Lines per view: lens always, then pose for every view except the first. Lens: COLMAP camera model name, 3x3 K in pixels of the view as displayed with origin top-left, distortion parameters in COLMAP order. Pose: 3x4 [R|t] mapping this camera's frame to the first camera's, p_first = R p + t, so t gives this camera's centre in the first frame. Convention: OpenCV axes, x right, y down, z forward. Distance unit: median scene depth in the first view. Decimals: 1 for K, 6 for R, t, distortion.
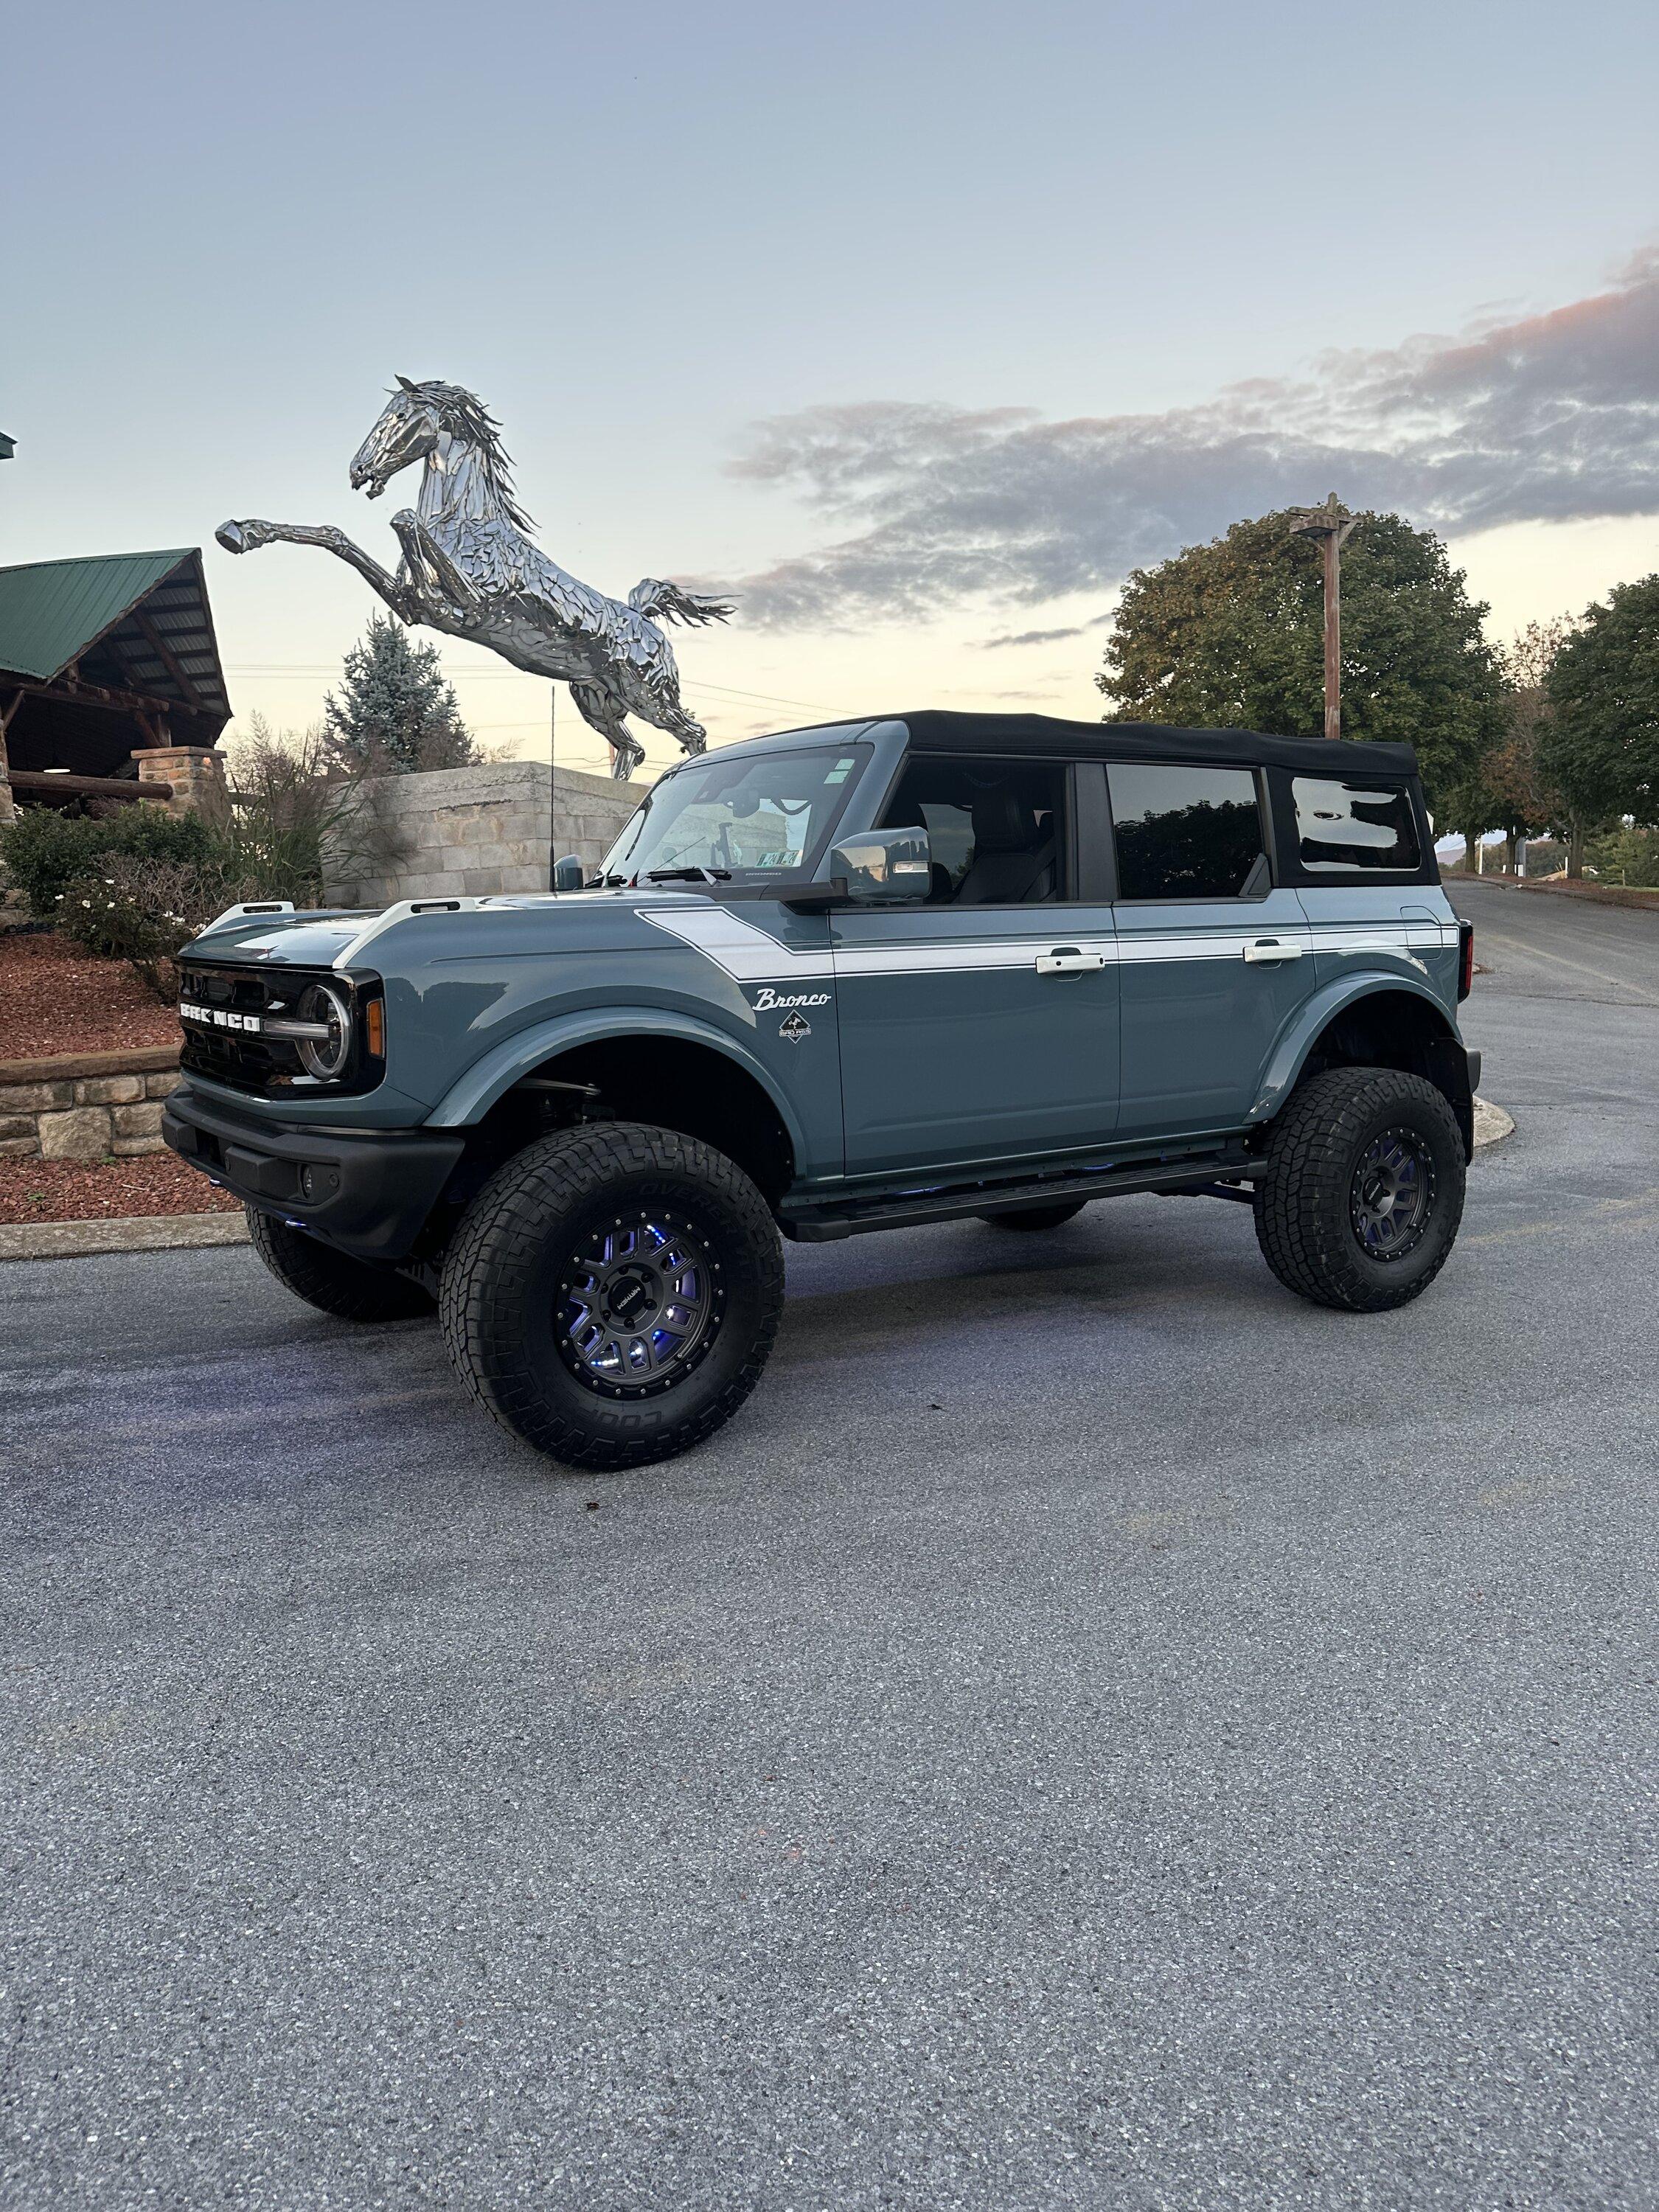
lens RADIAL K [[1539.8, 0, 815.9], [0, 1539.8, 1118.0], [0, 0, 1]] dist [0.184567, -0.395212]
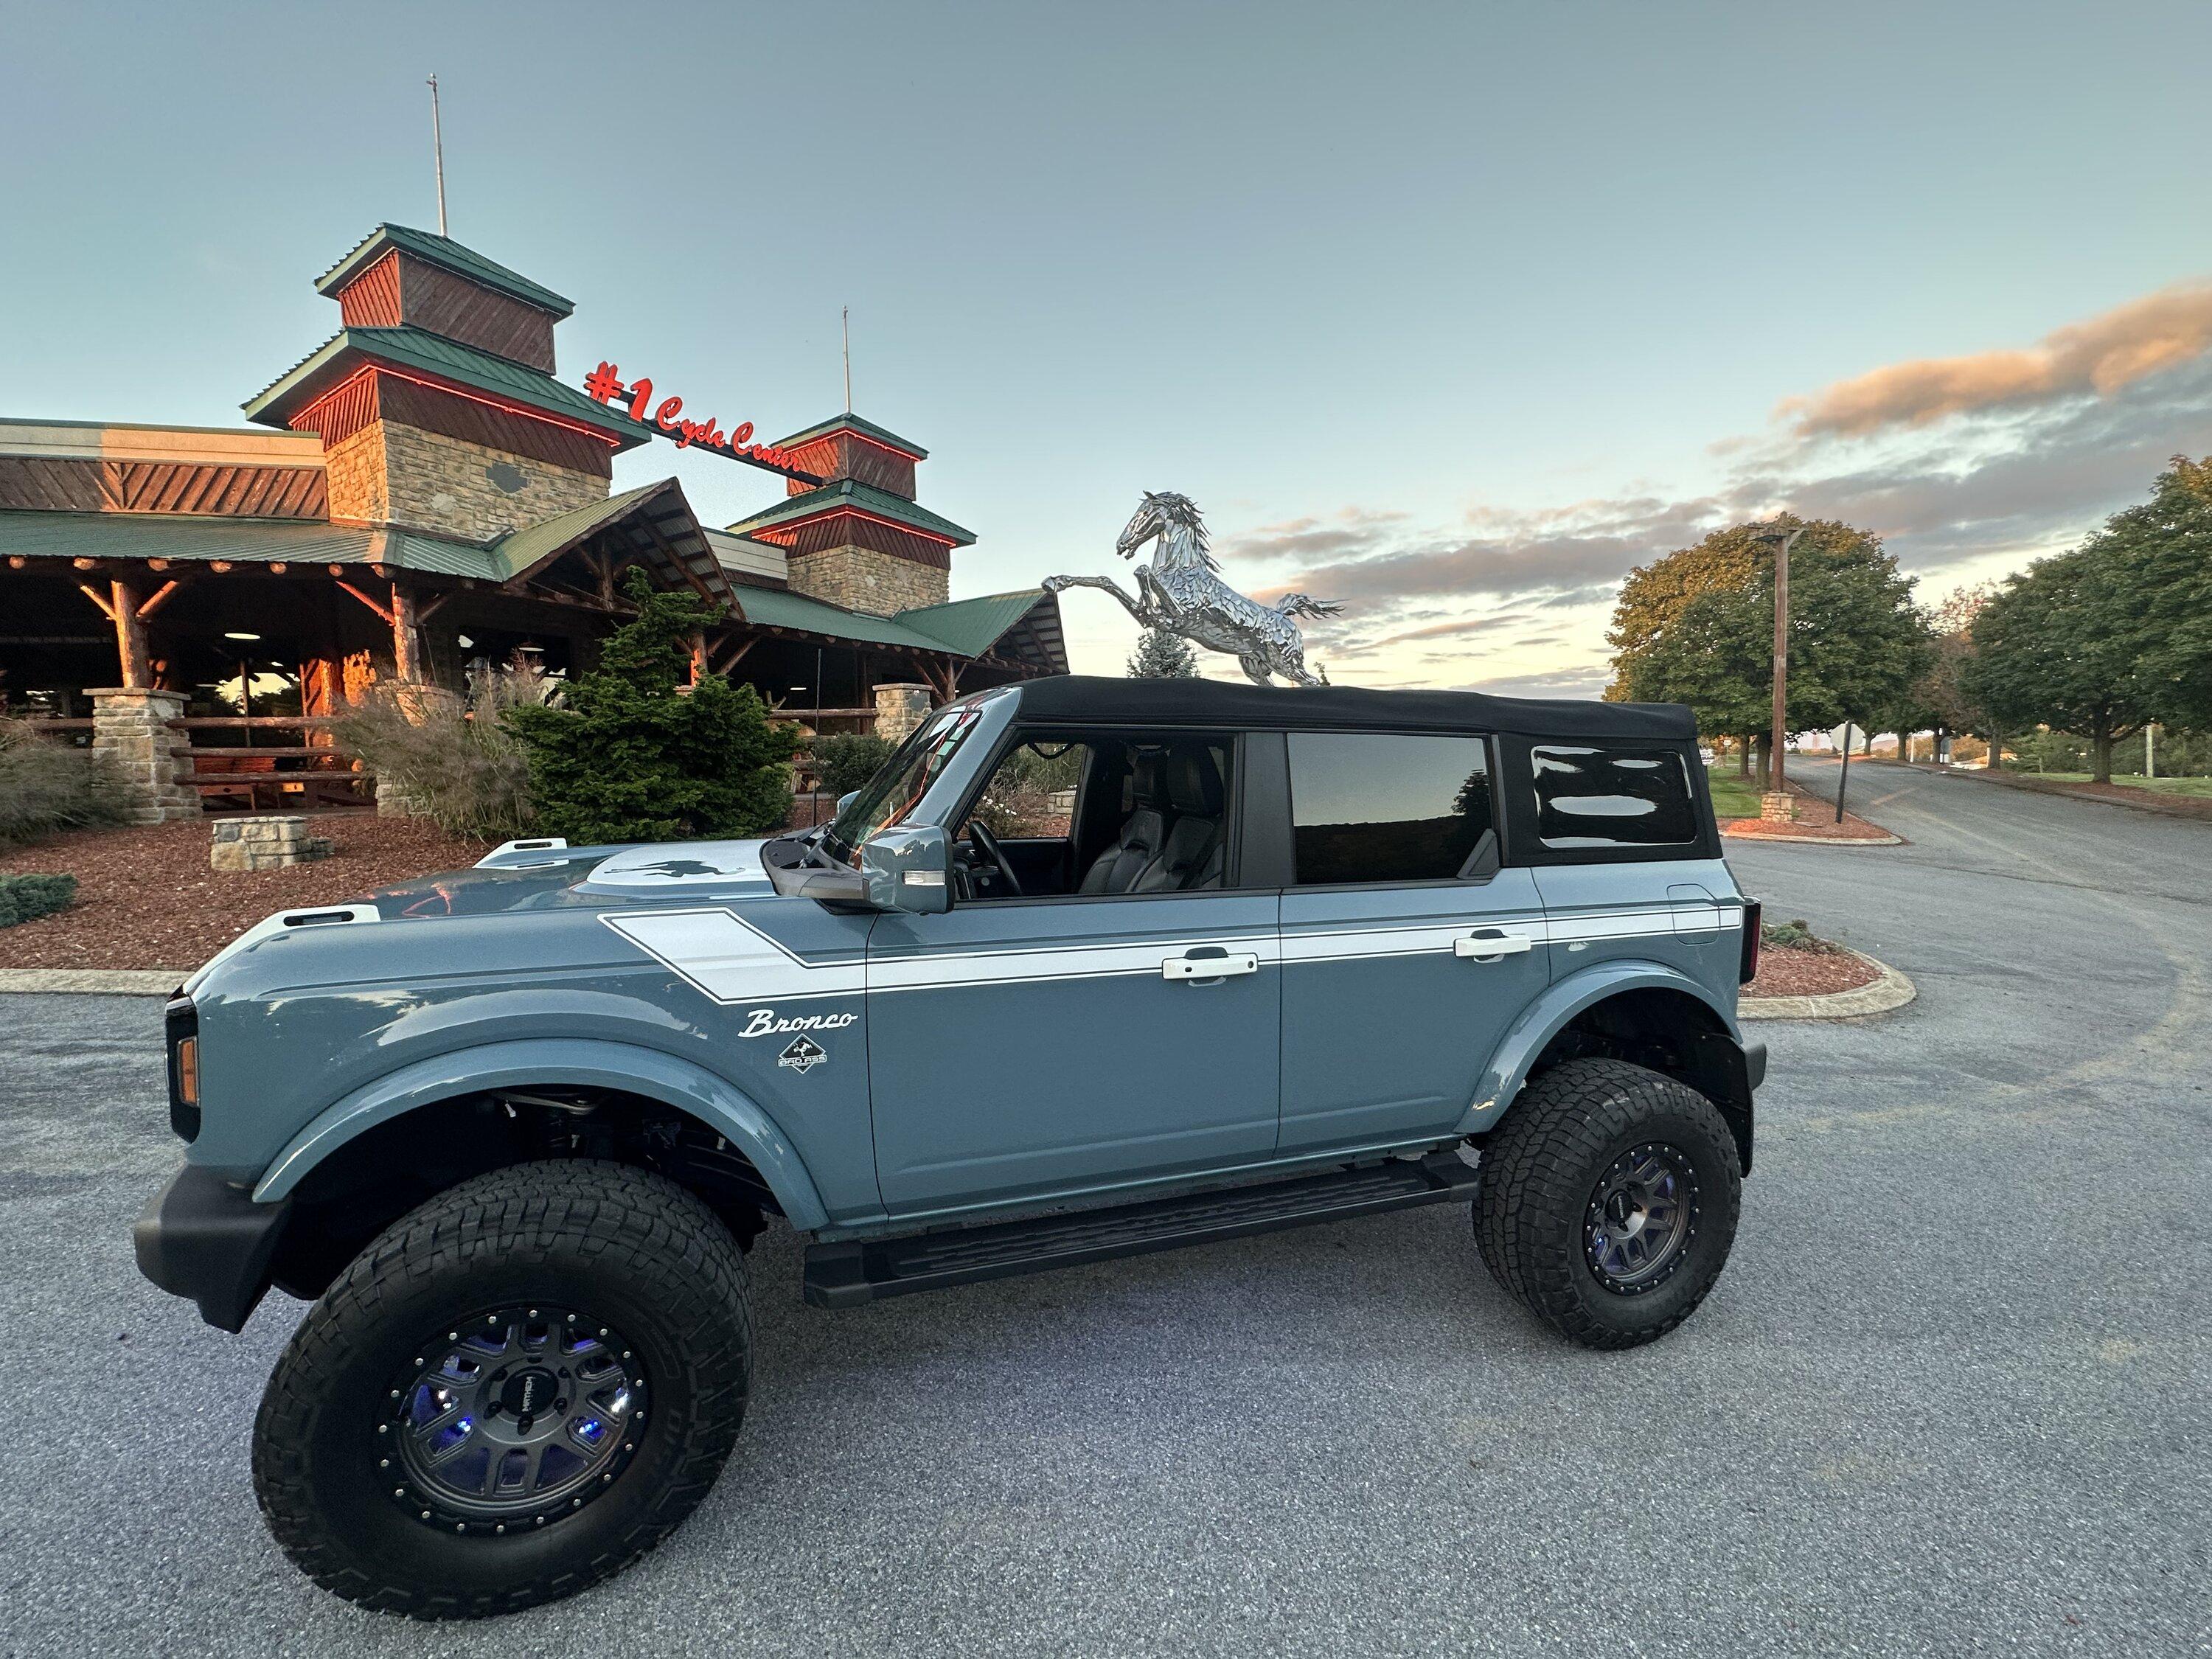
lens RADIAL K [[886.4, 0, 1105.5], [0, 886.4, 830.1], [0, 0, 1]] dist [-0.003203, 0.000598]
pose [[0.941585, 0.046443, -0.333556, 0.044489], [-0.066174, 0.996651, -0.048029, -0.041352], [0.330209, 0.067296, 0.941506, 0.073149]]
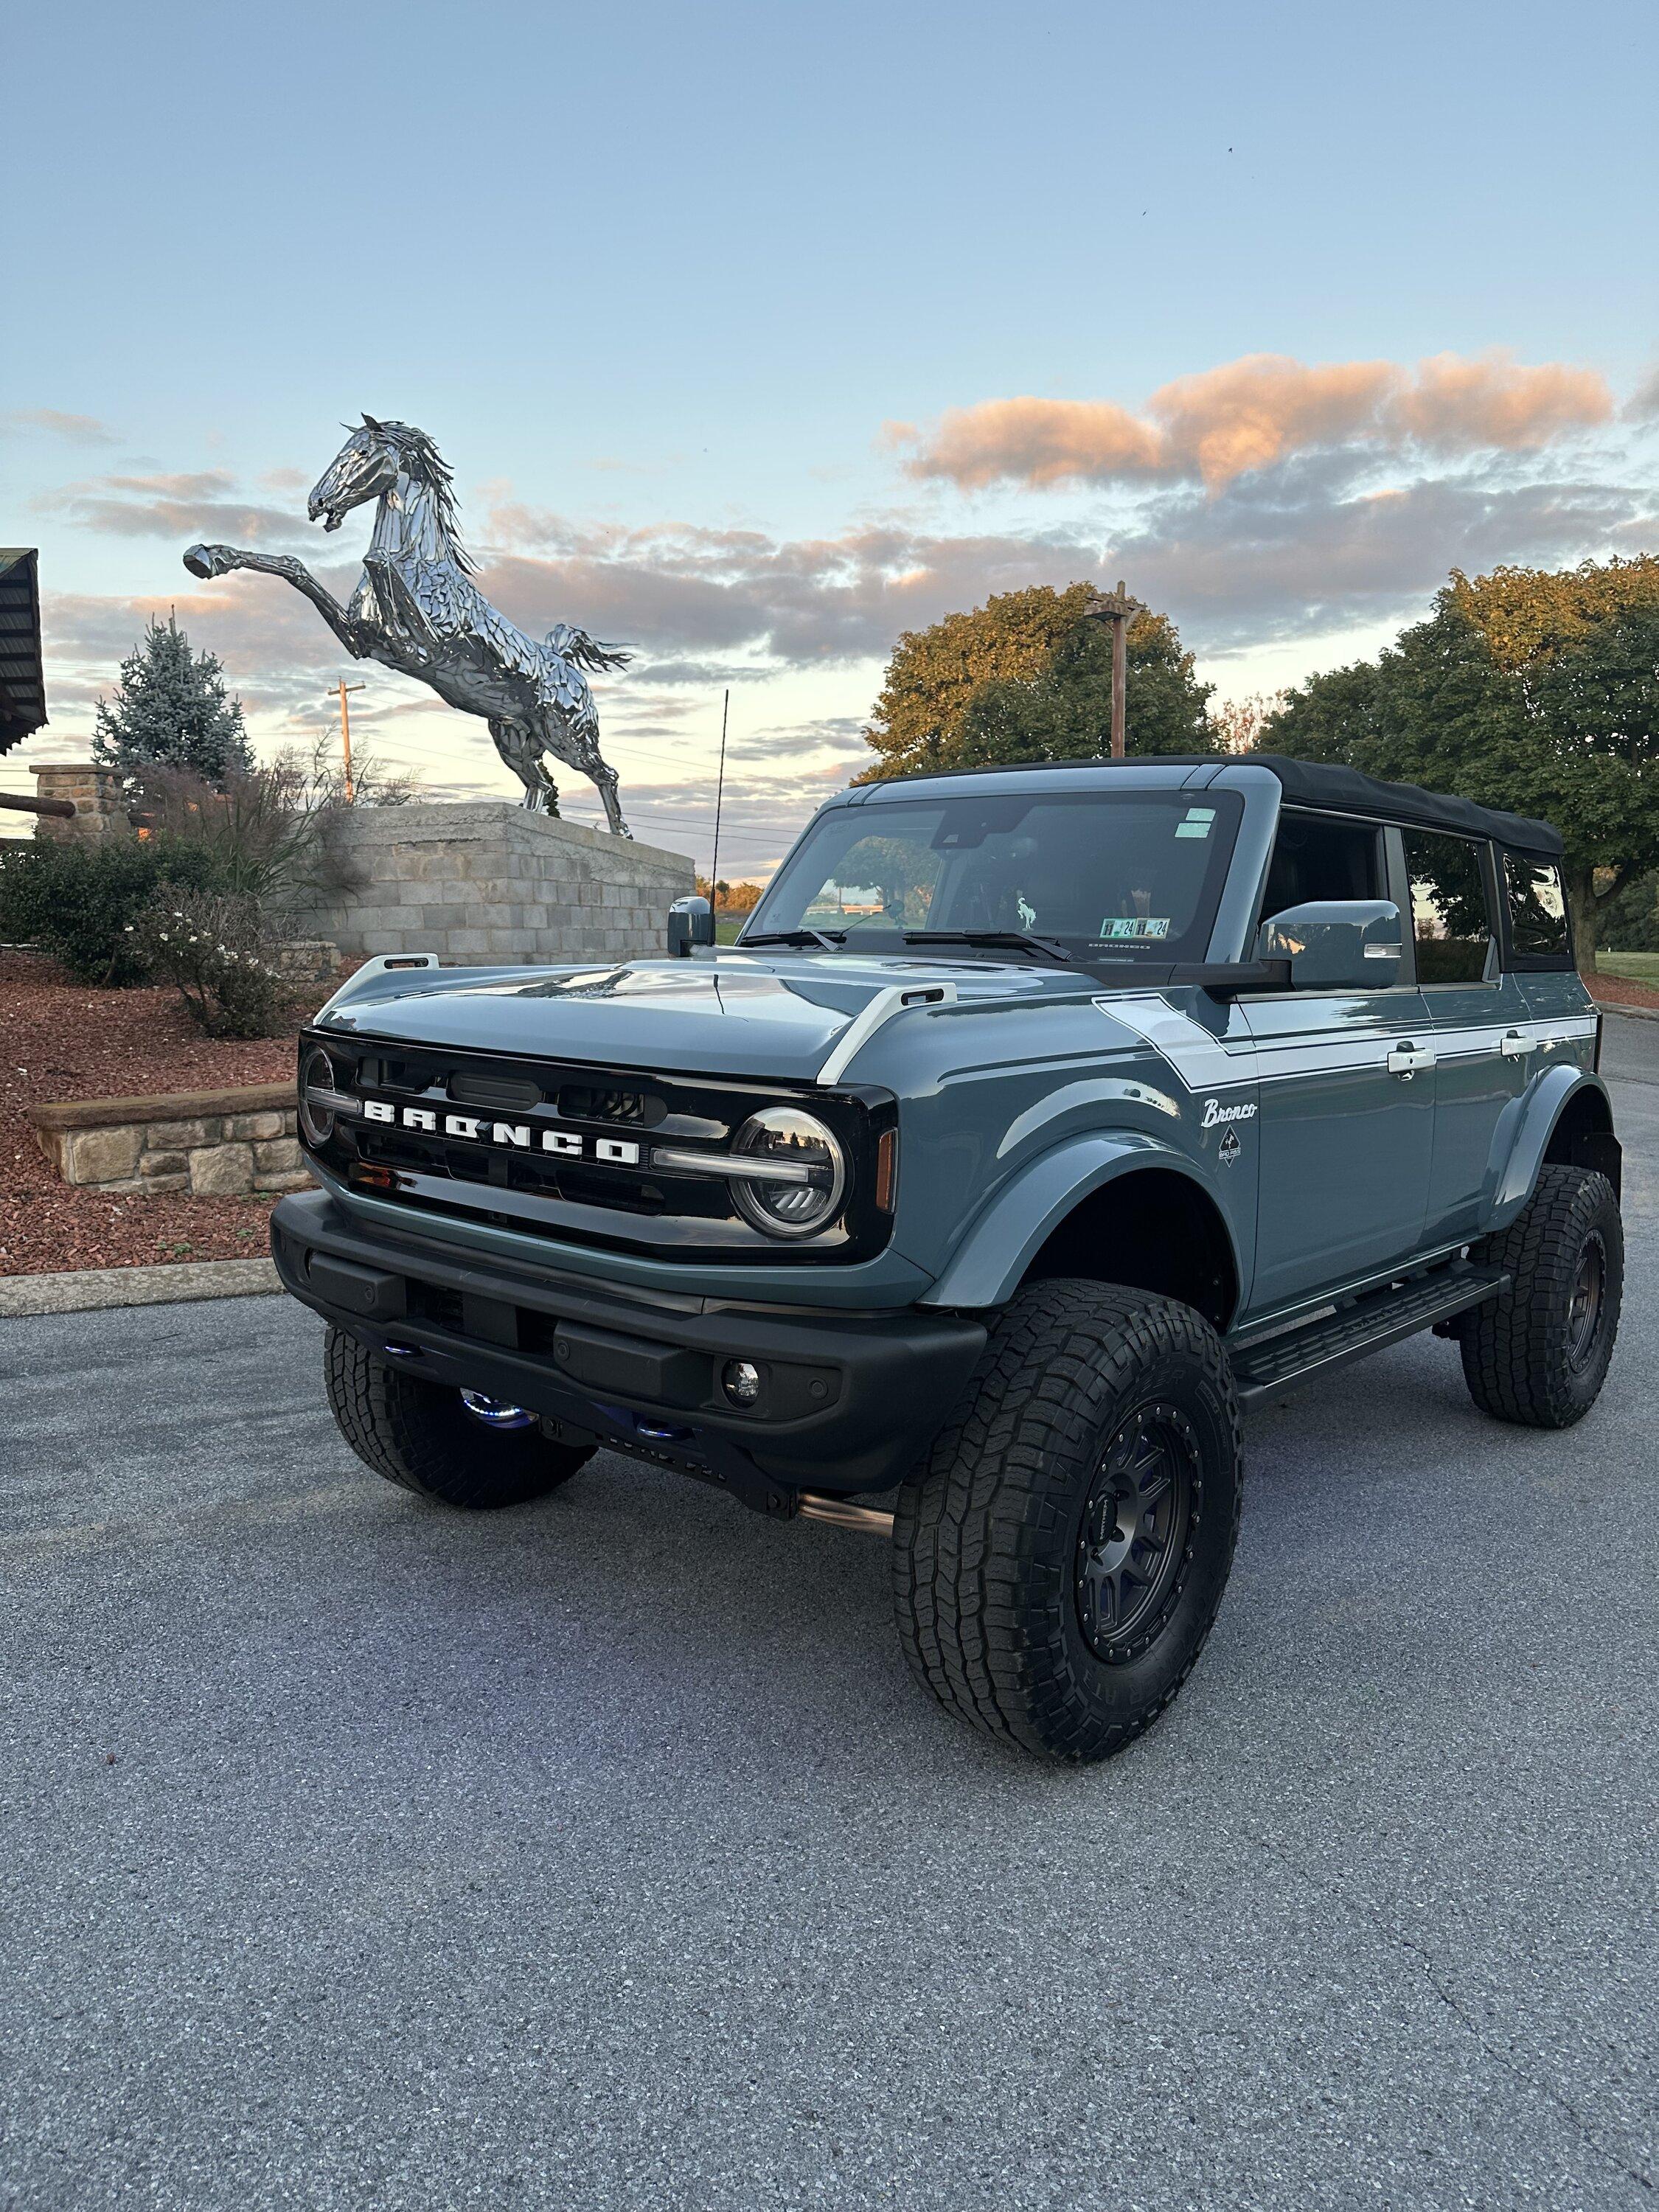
lens RADIAL K [[1552.2, 0, 823.8], [0, 1552.2, 1113.7], [0, 0, 1]] dist [0.124869, -0.220020]
pose [[0.978418, 0.009893, 0.206398, -0.187657], [-0.005397, 0.999736, -0.022334, -0.003332], [-0.206565, 0.020738, 0.978213, -0.041343]]
